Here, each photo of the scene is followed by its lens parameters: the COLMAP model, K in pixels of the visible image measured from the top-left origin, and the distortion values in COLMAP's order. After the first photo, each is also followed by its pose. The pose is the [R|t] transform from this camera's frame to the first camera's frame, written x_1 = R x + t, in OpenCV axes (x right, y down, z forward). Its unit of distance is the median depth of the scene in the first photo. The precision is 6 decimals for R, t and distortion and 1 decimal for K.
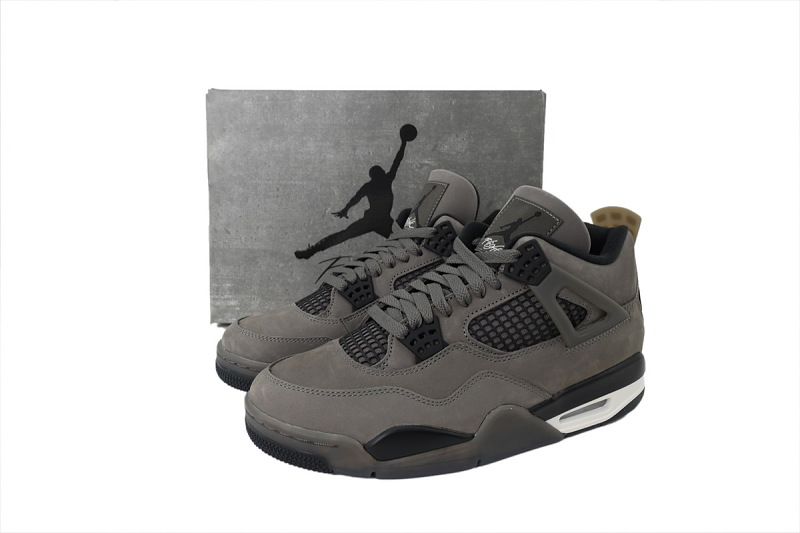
lens RADIAL K [[550.0, 0, 420.1], [0, 550.0, 269.9], [0, 0, 1]] dist [-0.009653, -0.003098]
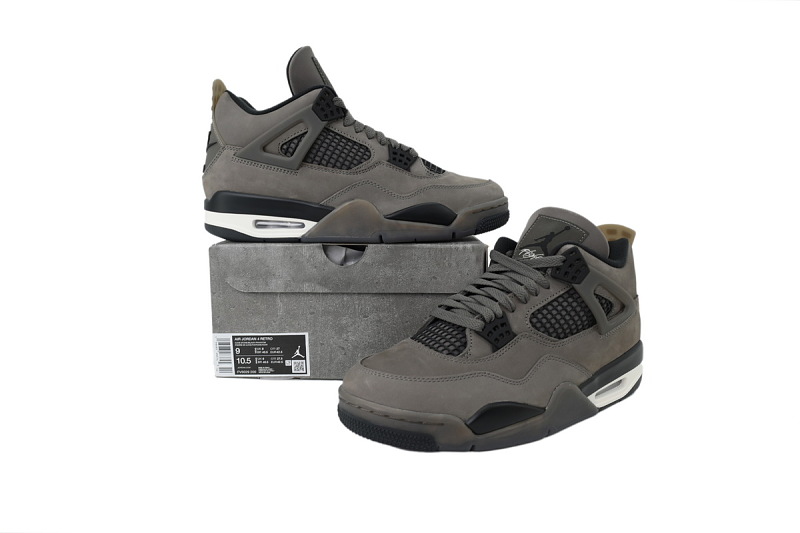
lens RADIAL K [[550.0, 0, 397.7], [0, 550.0, 267.6], [0, 0, 1]] dist [-0.009653, -0.003098]
pose [[0.979576, -0.020949, 0.199978, -0.430681], [0.037457, 0.996161, -0.079127, 0.073877], [-0.197552, 0.085002, 0.976600, -0.125792]]
